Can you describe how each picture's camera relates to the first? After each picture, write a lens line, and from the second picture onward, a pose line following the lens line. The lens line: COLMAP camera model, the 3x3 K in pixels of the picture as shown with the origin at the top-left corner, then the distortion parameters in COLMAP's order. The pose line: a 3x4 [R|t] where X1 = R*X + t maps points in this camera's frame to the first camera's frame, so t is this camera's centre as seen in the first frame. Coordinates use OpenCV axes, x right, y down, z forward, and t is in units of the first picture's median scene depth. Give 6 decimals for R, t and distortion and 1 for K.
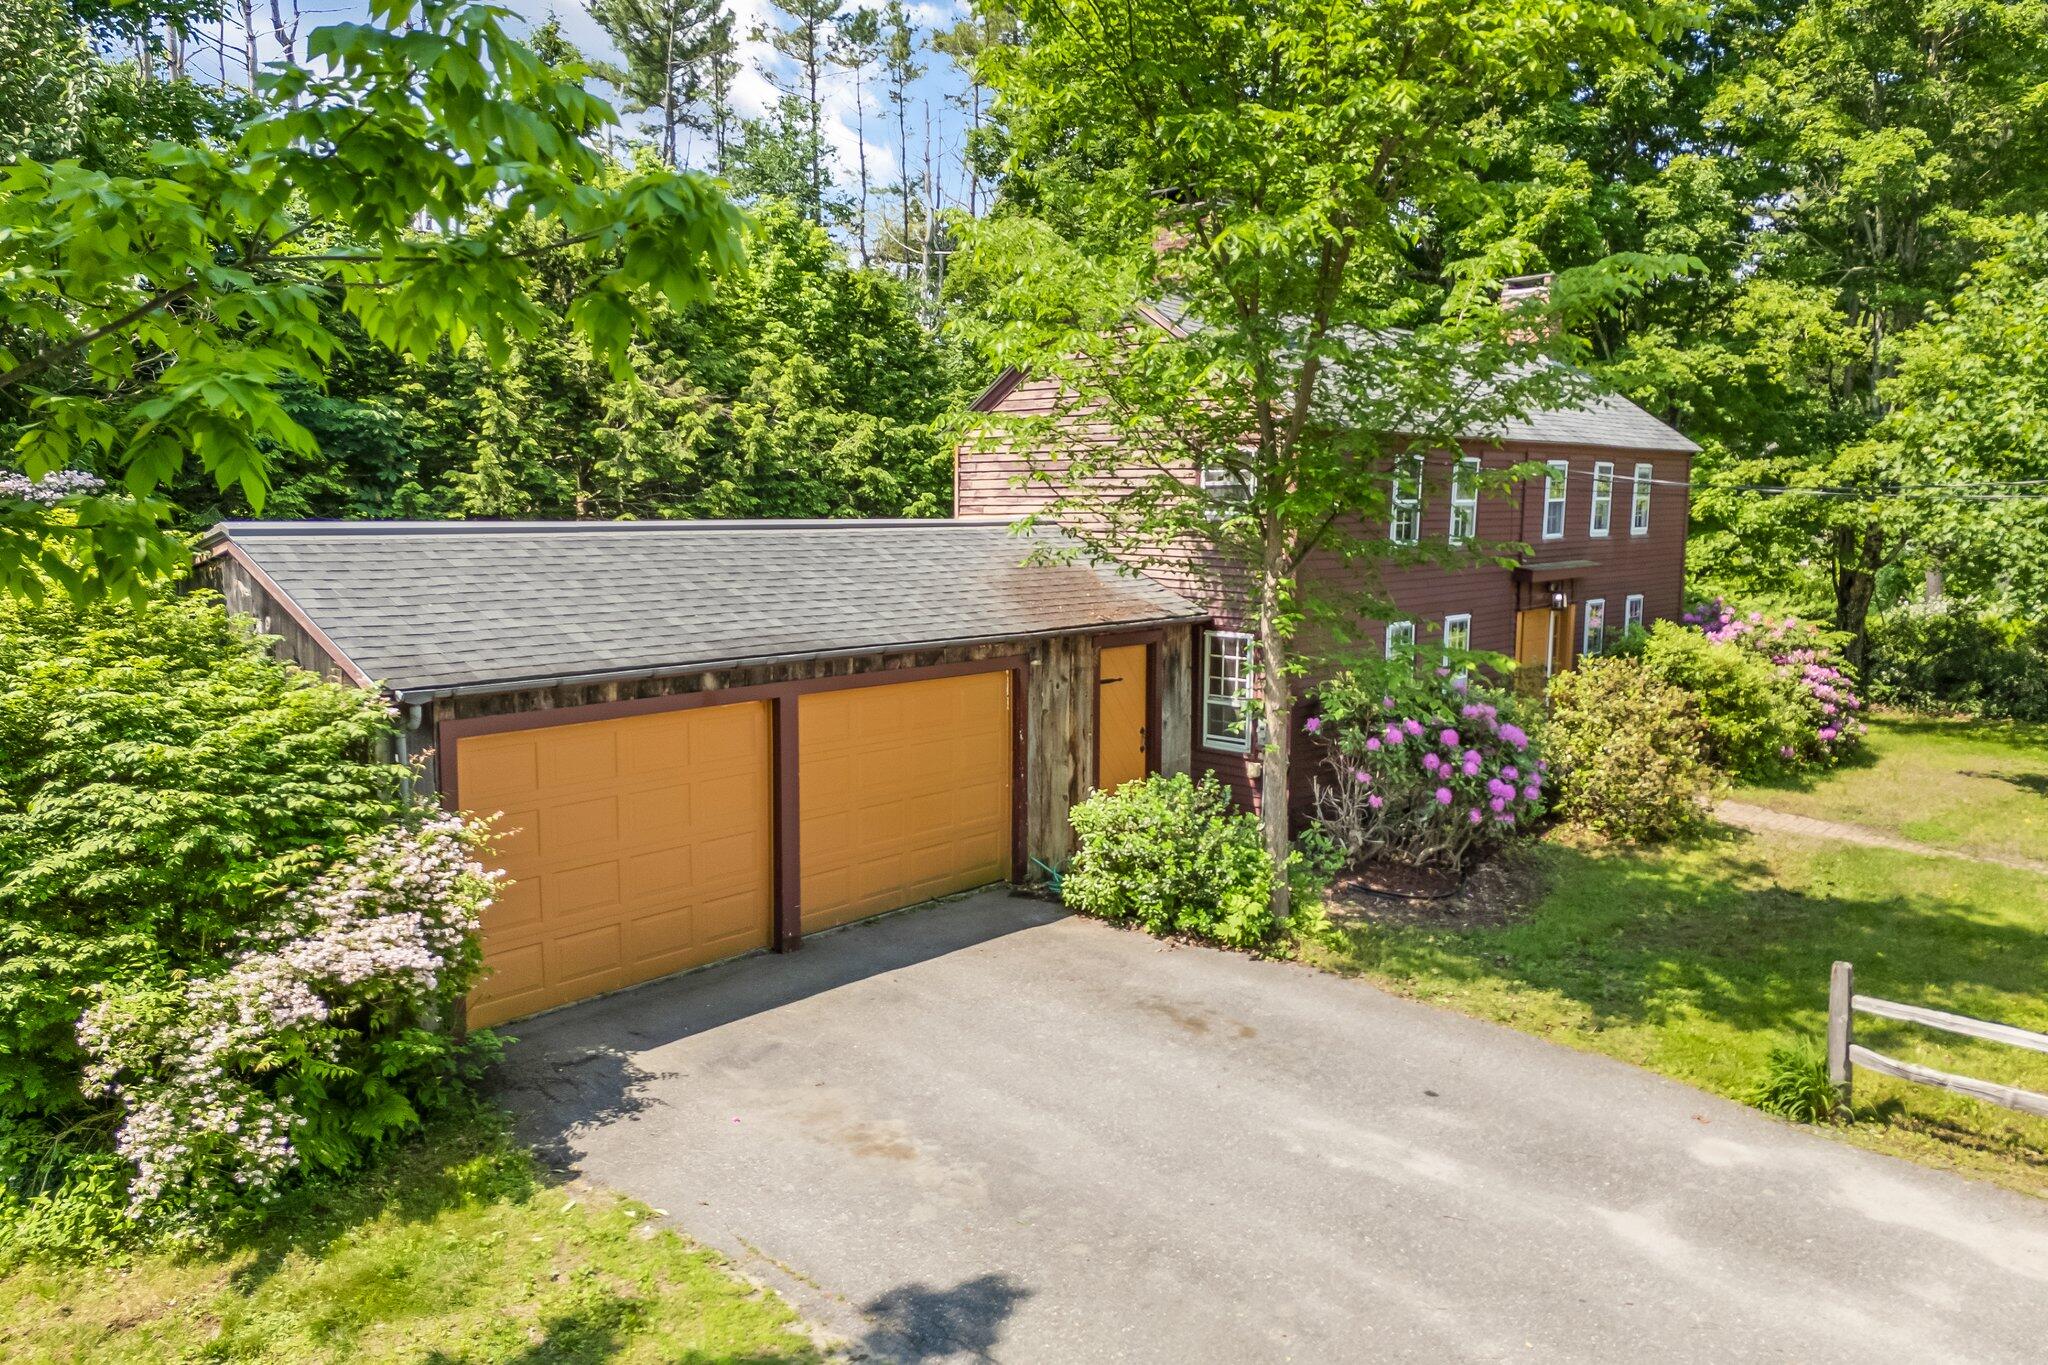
lens RADIAL K [[1479.4, 0, 1024.0], [0, 1479.4, 682.5], [0, 0, 1]] dist [0.002309, 0.000136]
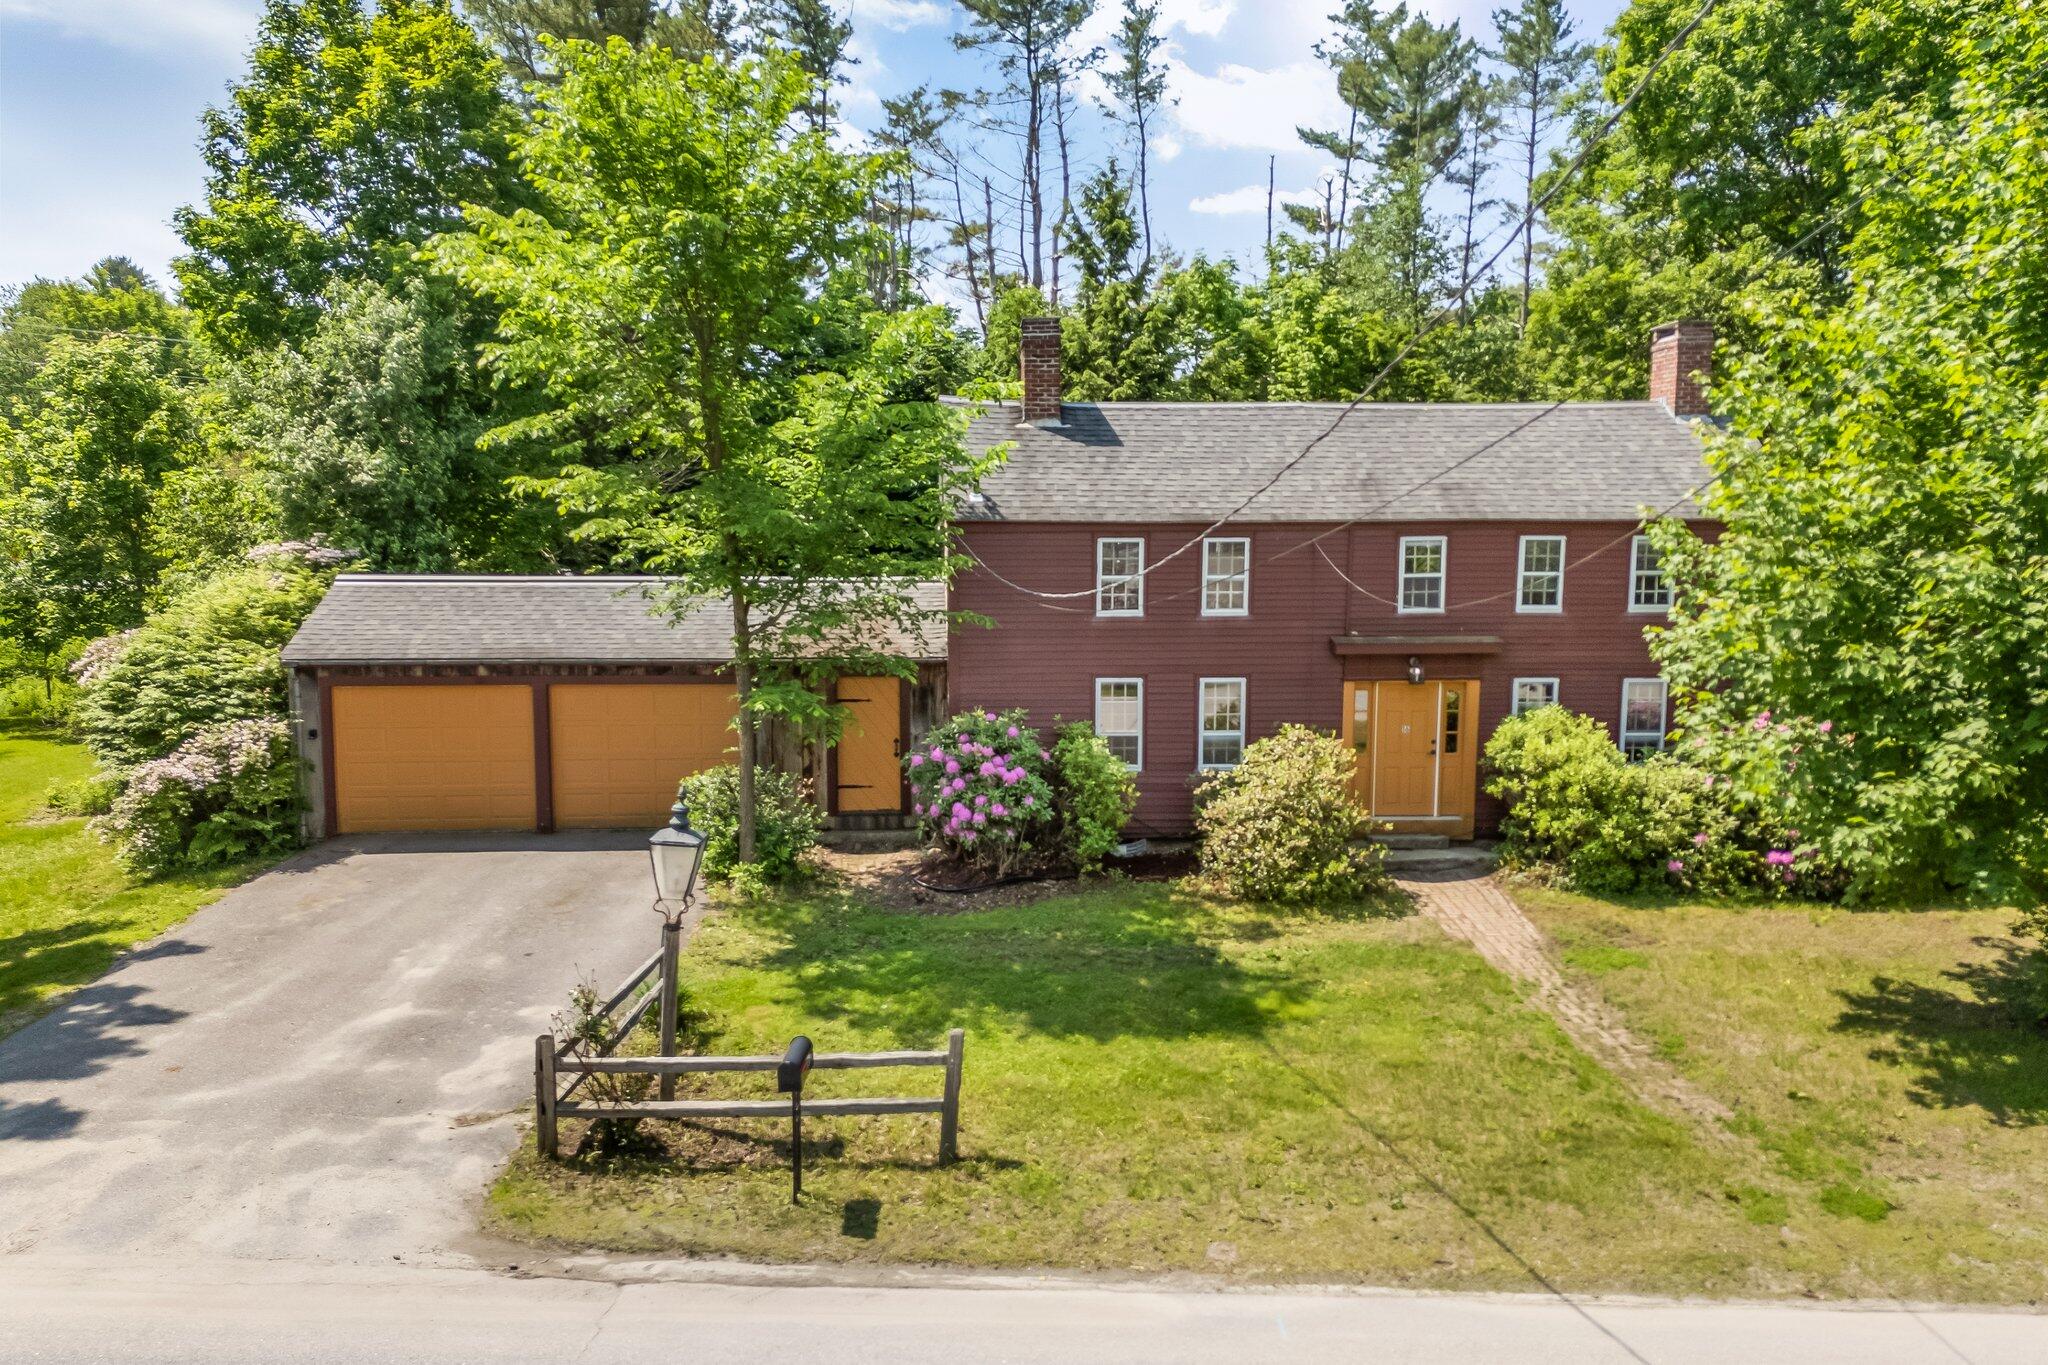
lens RADIAL K [[1413.8, 0, 1024.0], [0, 1413.8, 682.5], [0, 0, 1]] dist [-0.035117, -0.000548]
pose [[0.779071, 0.109803, -0.617246, 1.413792], [-0.090677, 0.993926, 0.062361, -0.161372], [0.620344, 0.007386, 0.784295, 0.053142]]
